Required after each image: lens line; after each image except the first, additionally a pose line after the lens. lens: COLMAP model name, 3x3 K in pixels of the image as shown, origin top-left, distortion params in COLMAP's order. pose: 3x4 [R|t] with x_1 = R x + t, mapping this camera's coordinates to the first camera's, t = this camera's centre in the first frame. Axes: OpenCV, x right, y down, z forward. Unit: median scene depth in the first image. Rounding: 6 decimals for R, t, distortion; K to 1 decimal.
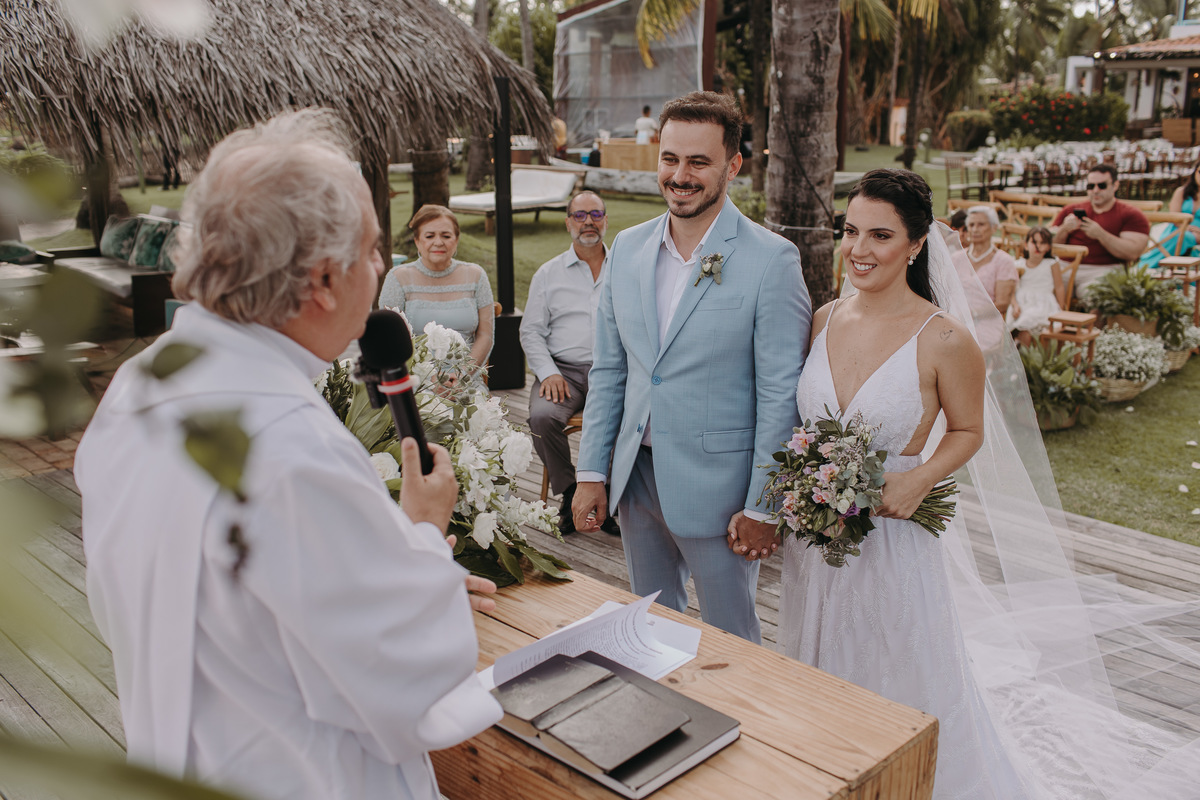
lens RADIAL K [[1154.2, 0, 600.0], [0, 1154.2, 400.0], [0, 0, 1]] dist [0.002806, 0.013090]
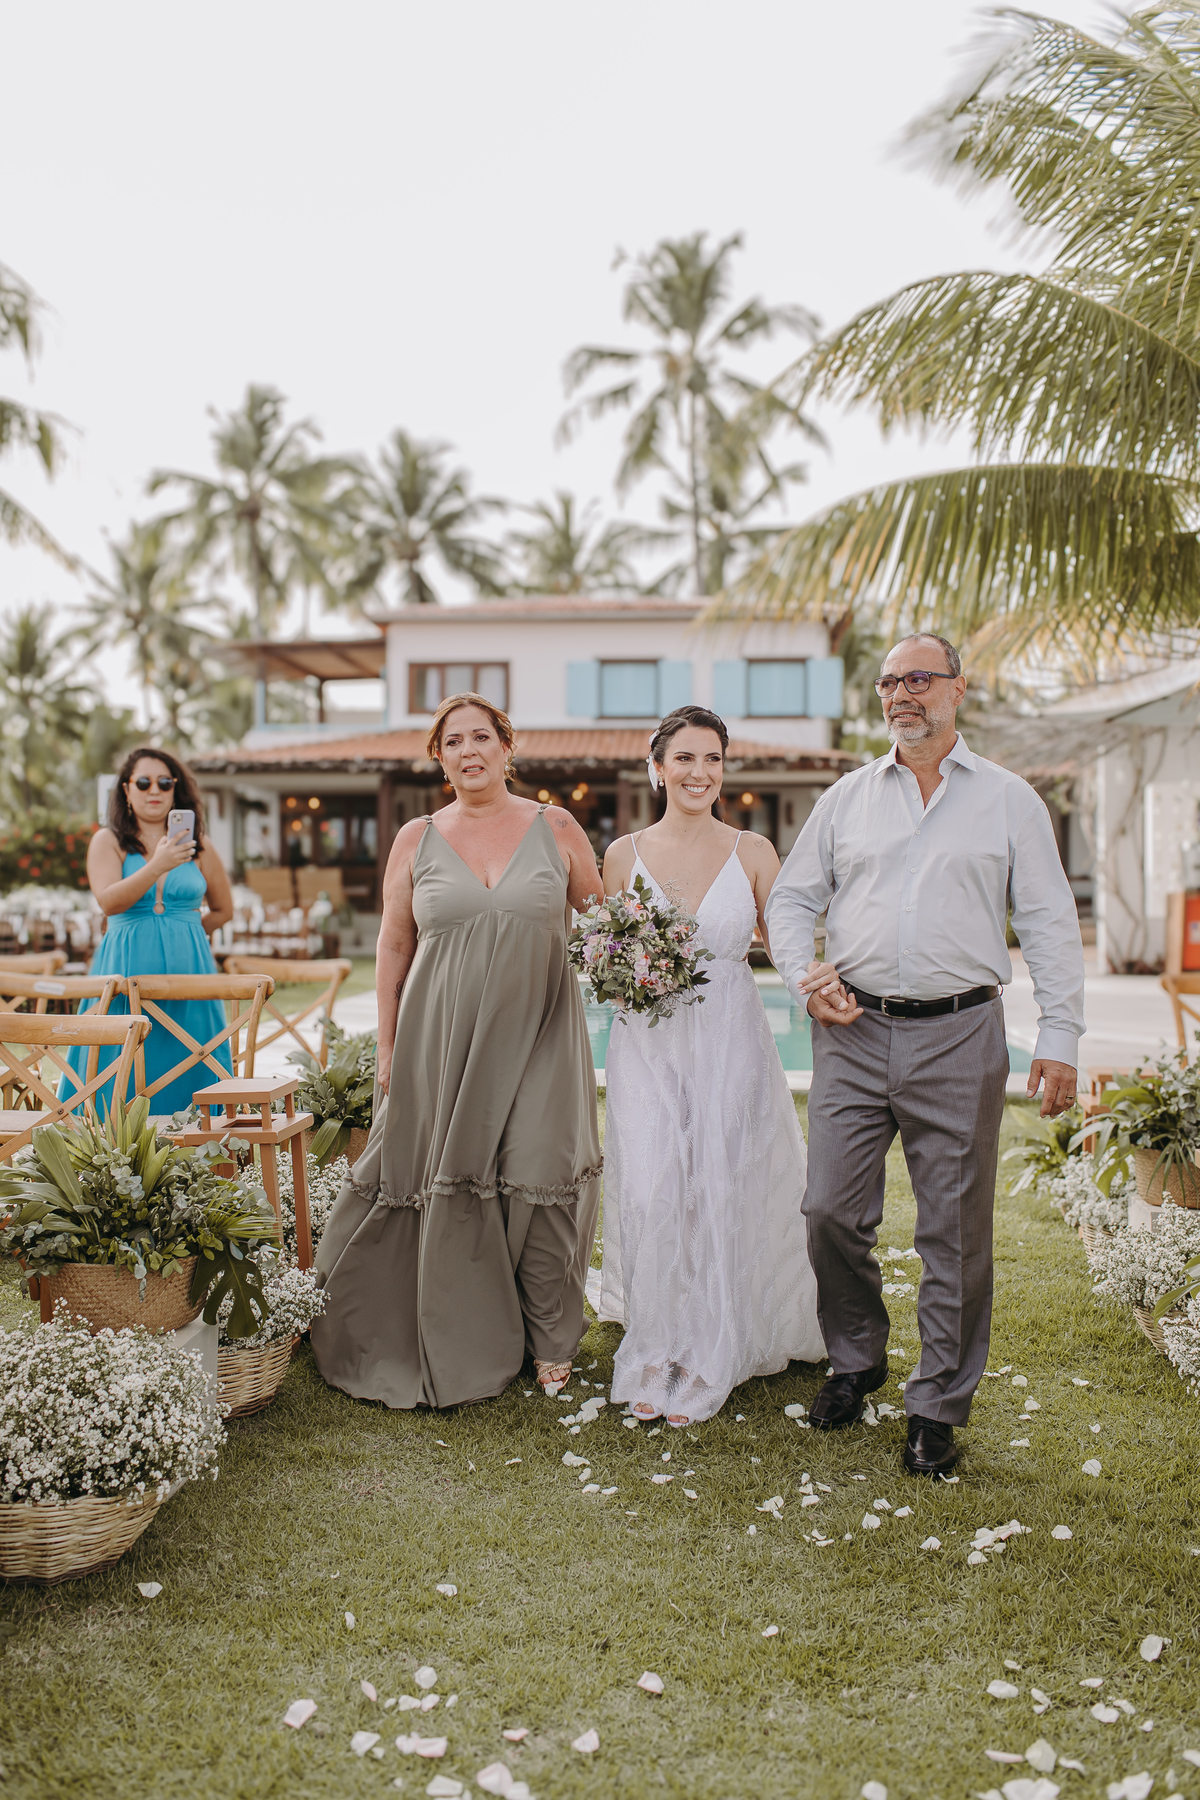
lens RADIAL K [[1878.3, 0, 589.8], [0, 1878.3, 930.7], [0, 0, 1]] dist [0.013071, 0.007258]
pose [[0.817302, -0.013954, 0.576040, 0.061286], [0.139080, 0.974926, -0.173713, -0.012276], [-0.559172, 0.222092, 0.798750, 0.111477]]
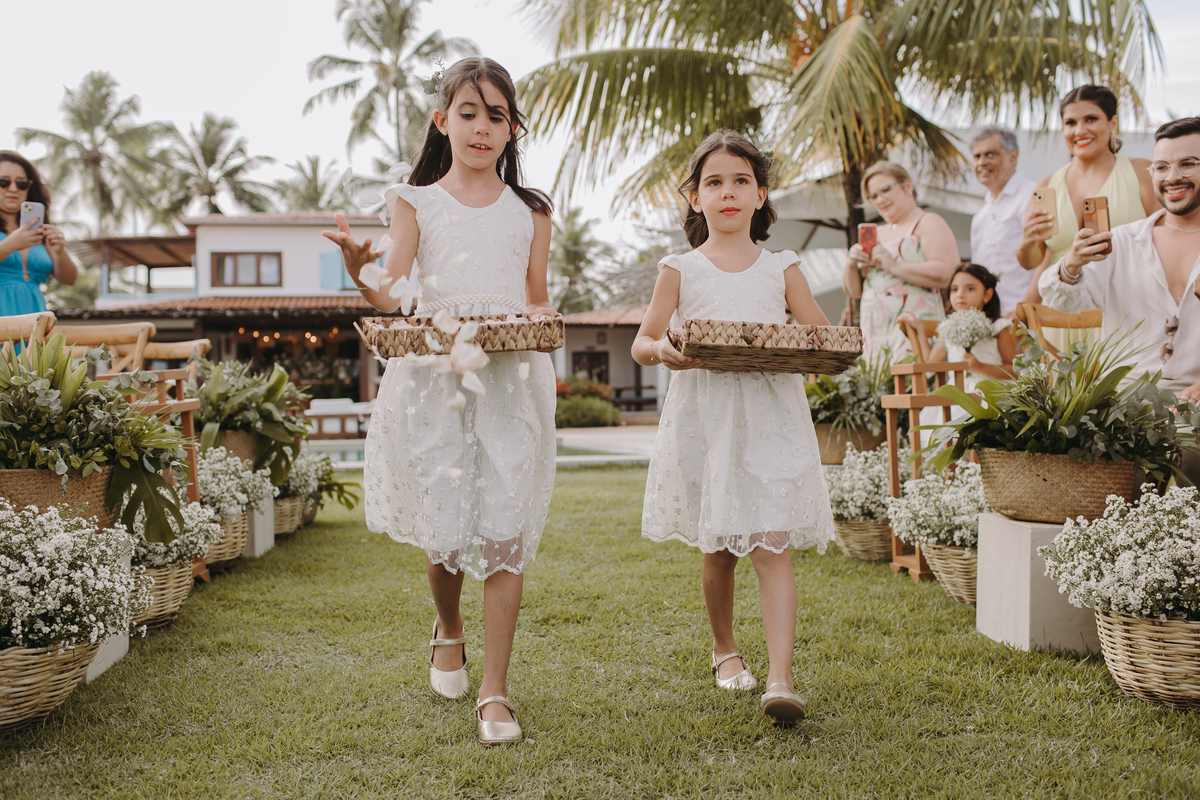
lens RADIAL K [[1173.8, 0, 600.0], [0, 1173.8, 400.0], [0, 0, 1]] dist [0.010810, 0.010356]
pose [[0.666949, -0.008075, 0.745060, 0.070206], [0.202552, 0.964250, -0.170866, 0.000611], [-0.717044, 0.264873, 0.644740, 0.145606]]
